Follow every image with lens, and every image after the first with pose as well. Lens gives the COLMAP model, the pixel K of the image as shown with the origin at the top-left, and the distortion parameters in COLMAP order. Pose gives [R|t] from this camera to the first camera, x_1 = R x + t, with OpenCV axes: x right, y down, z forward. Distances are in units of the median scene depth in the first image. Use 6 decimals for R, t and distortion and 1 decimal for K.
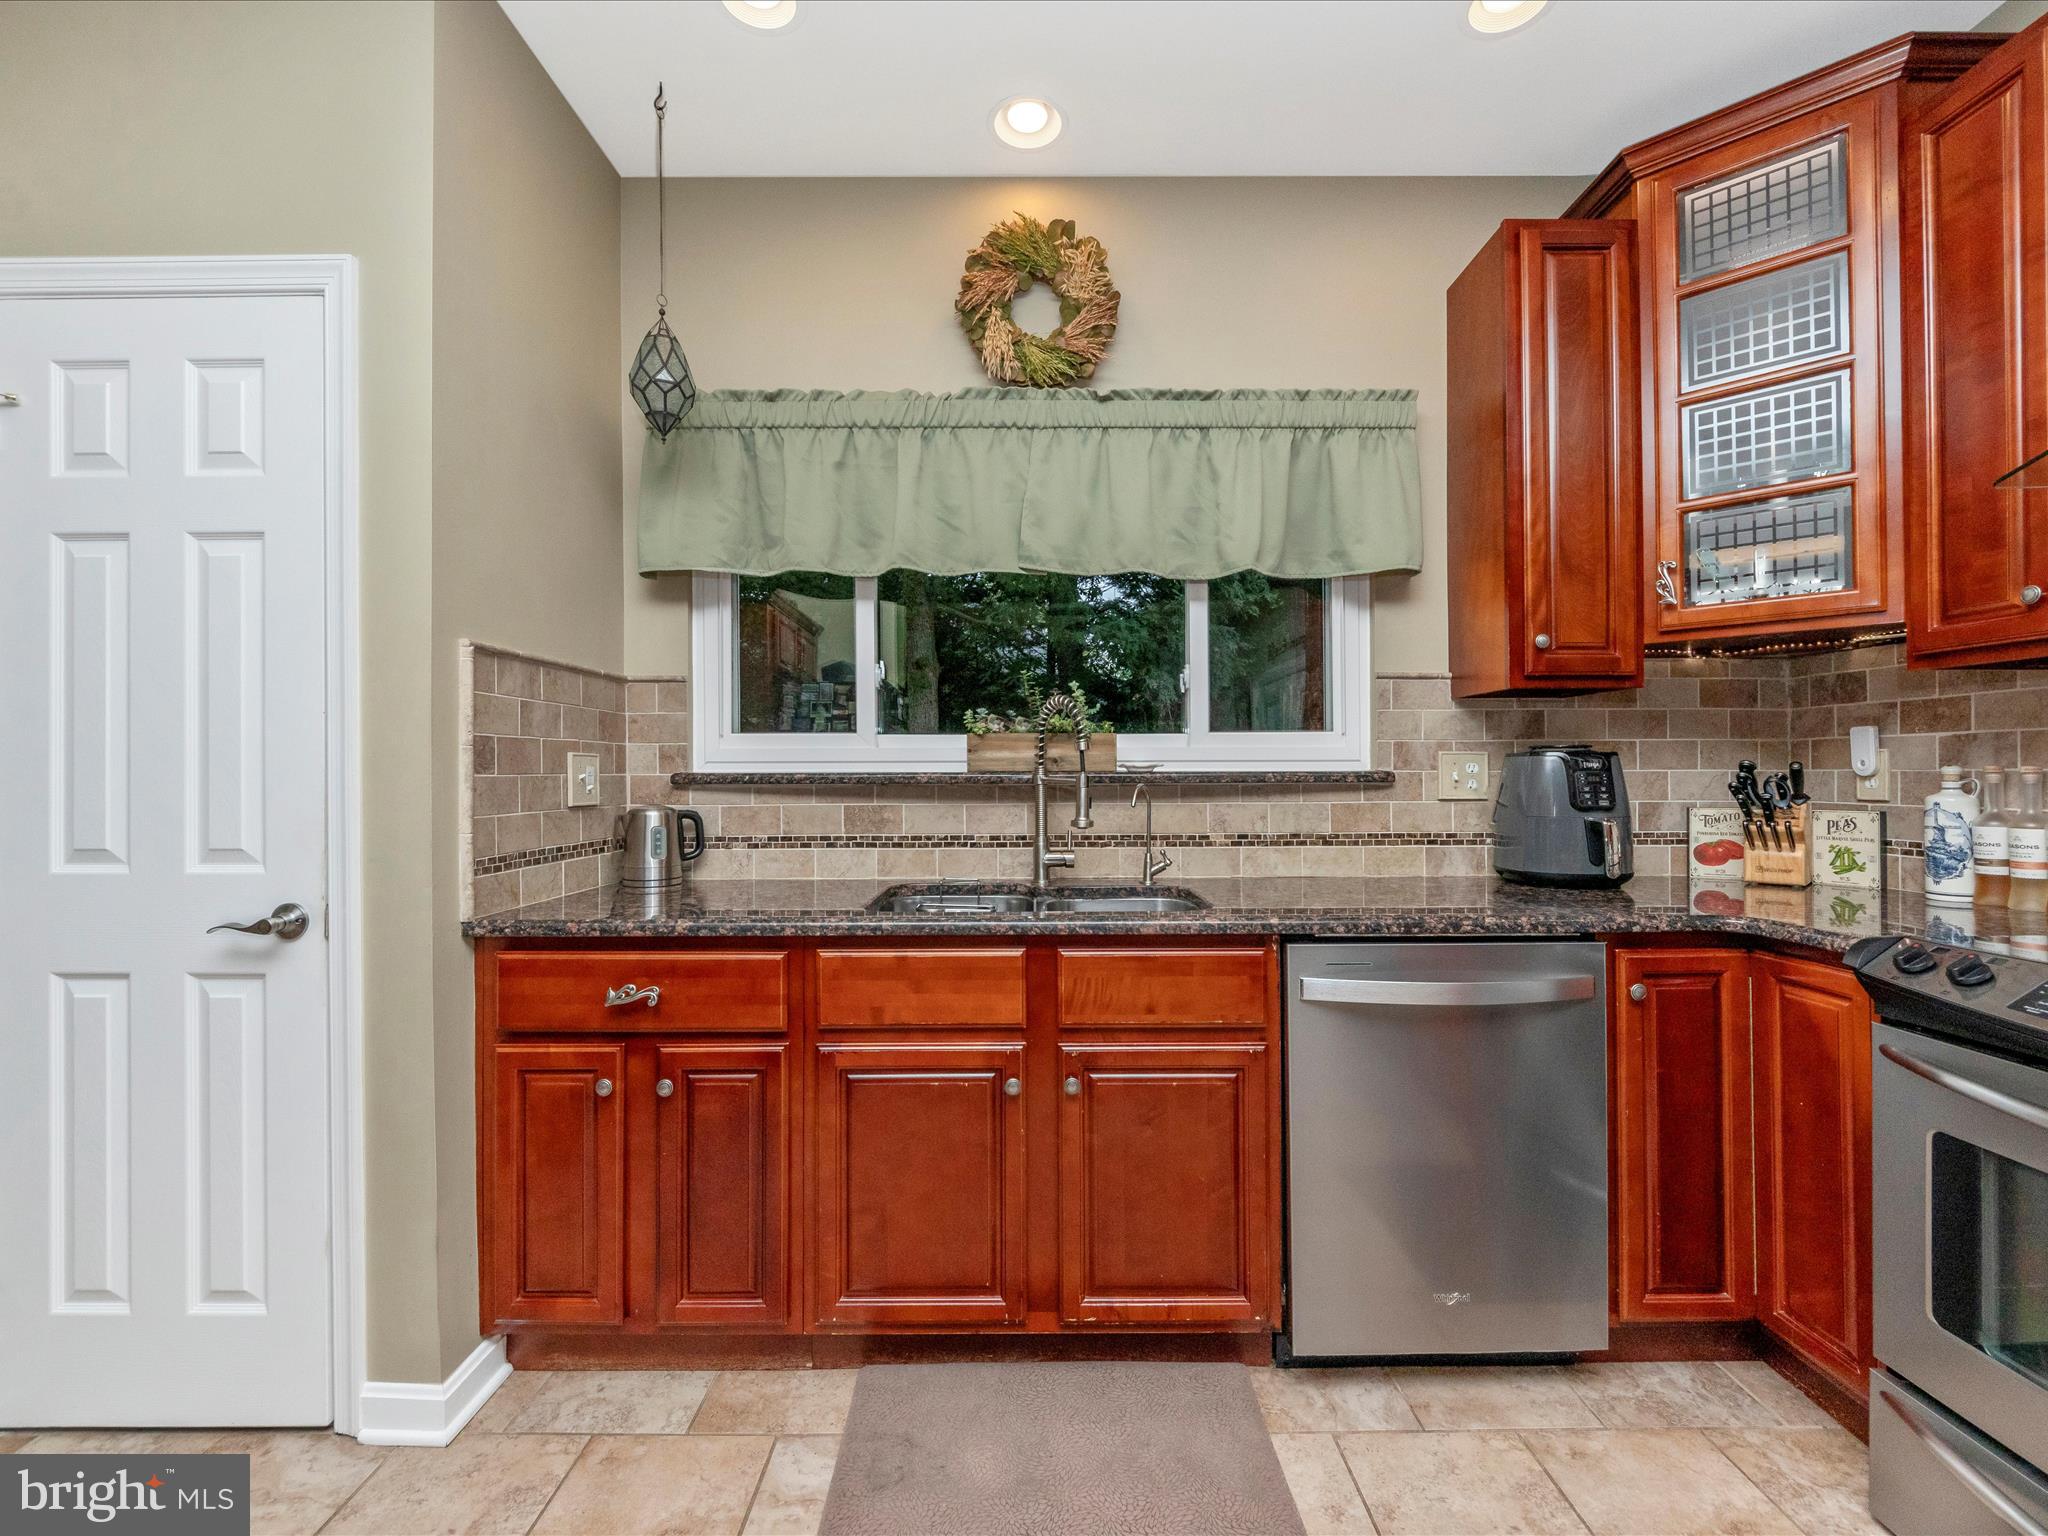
lens RADIAL K [[882.6, 0, 1021.7], [0, 882.6, 765.5], [0, 0, 1]] dist [0.003386, -0.008235]
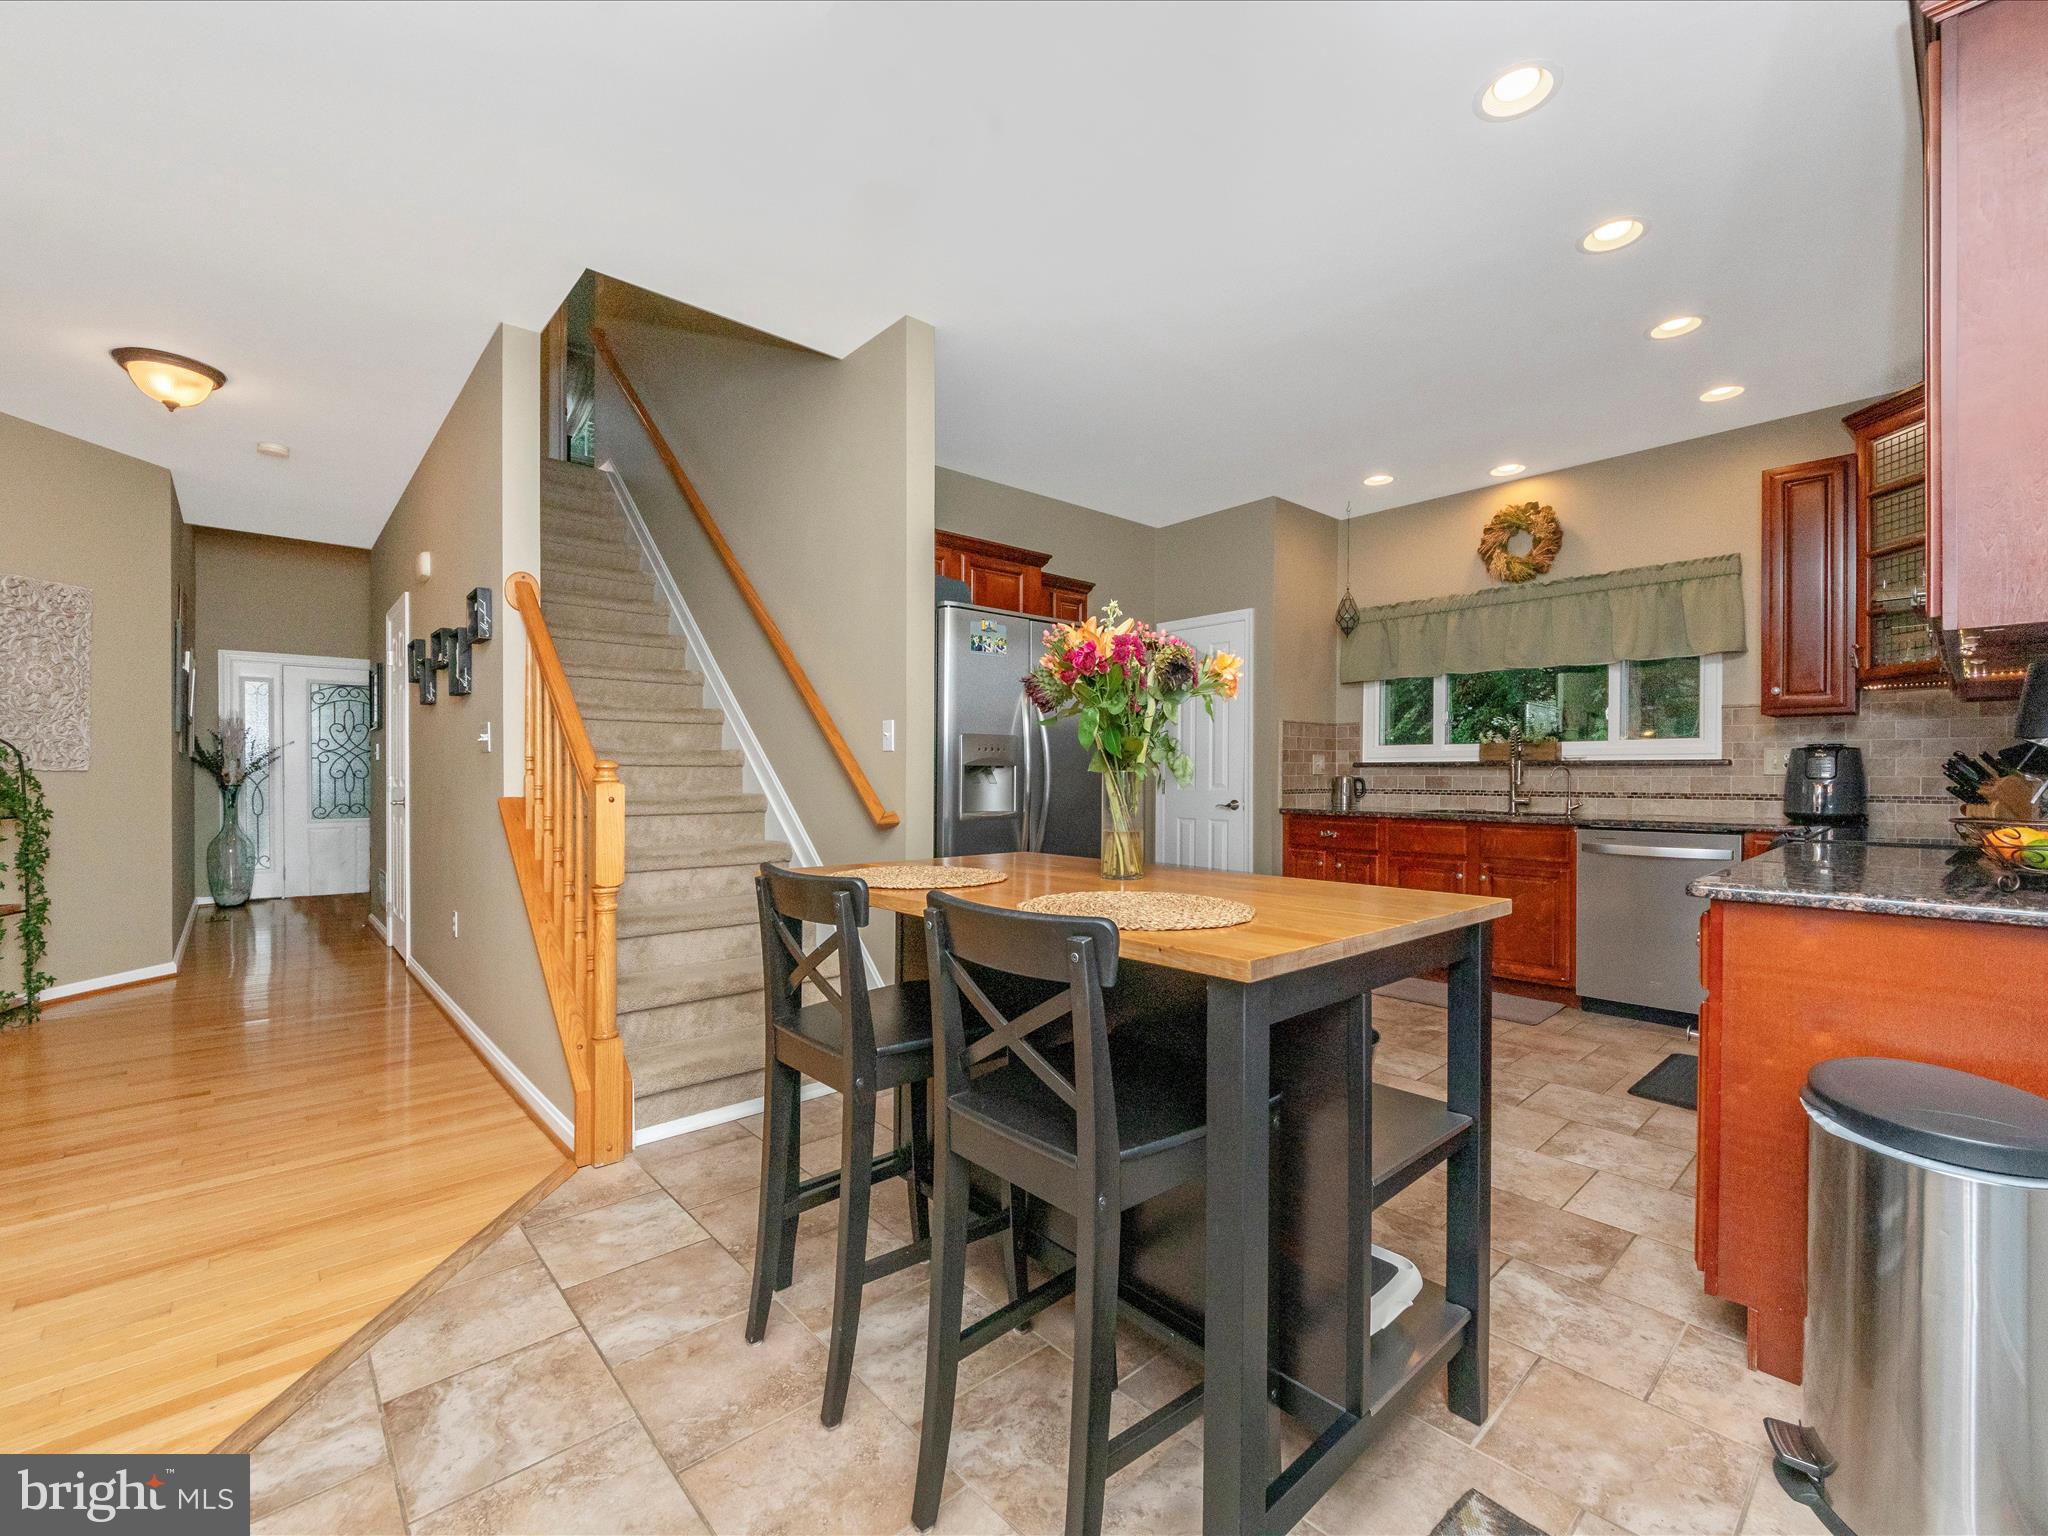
lens RADIAL K [[861.8, 0, 1022.2], [0, 861.8, 788.3], [0, 0, 1]] dist [0.019839, -0.018089]
pose [[0.665503, 0.016219, -0.746219, 0.842022], [-0.002005, 0.999799, 0.019942, 0.035961], [0.746392, -0.011776, 0.665402, -1.385099]]
